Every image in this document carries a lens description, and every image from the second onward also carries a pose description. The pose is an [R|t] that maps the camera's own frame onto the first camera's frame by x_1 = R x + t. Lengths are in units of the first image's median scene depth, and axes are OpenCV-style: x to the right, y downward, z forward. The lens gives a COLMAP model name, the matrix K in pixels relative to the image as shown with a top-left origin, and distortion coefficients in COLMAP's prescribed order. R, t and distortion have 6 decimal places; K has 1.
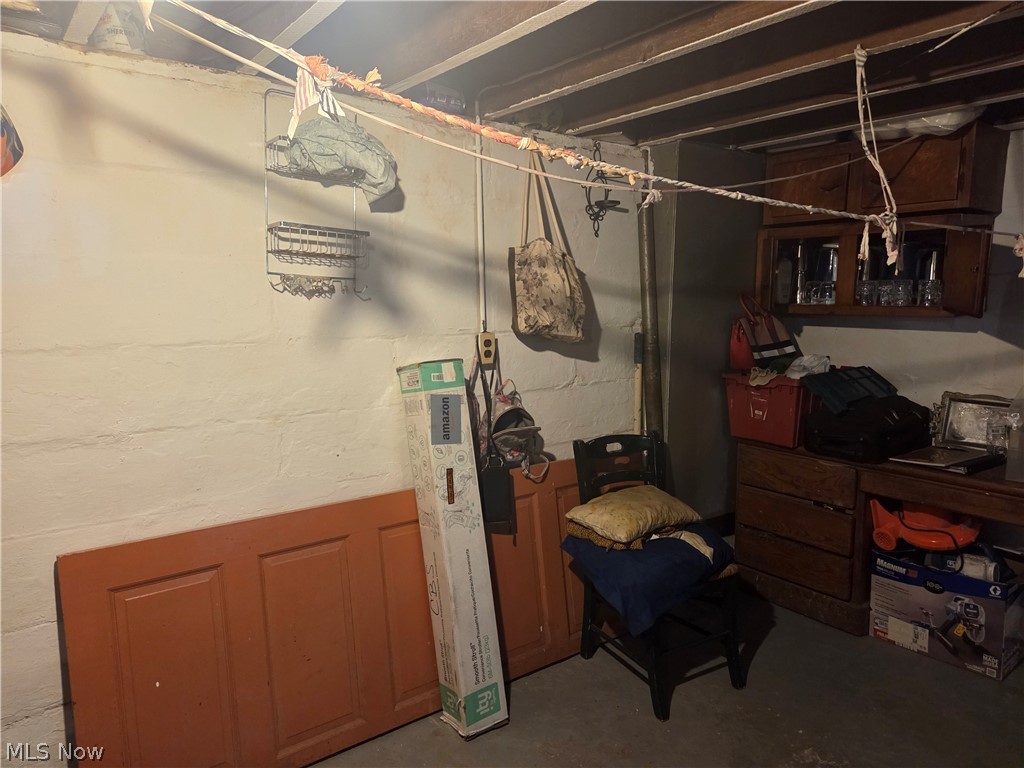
lens RADIAL K [[696.8, 0, 512.0], [0, 696.8, 384.0], [0, 0, 1]] dist [0.073693, -0.082127]
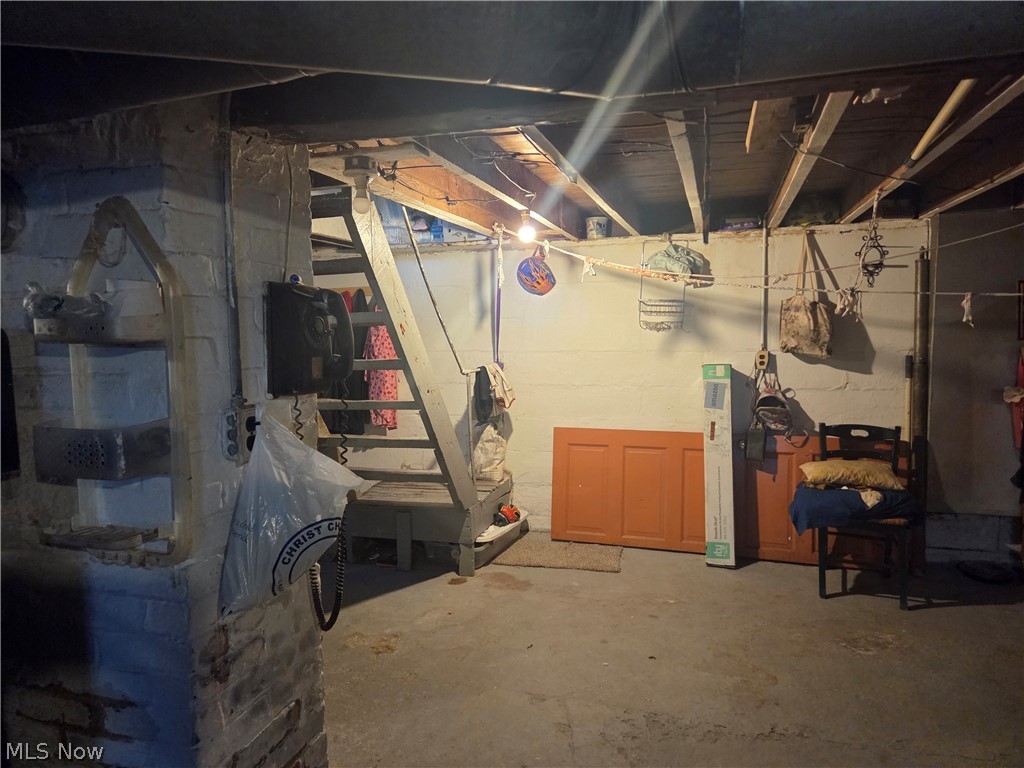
lens RADIAL K [[696.8, 0, 512.0], [0, 696.8, 384.0], [0, 0, 1]] dist [0.073693, -0.082127]
pose [[0.548891, 0.060633, -0.833692, 1.067964], [-0.093667, 0.995546, 0.010735, 0.046065], [0.830629, 0.072197, 0.552126, -0.452748]]
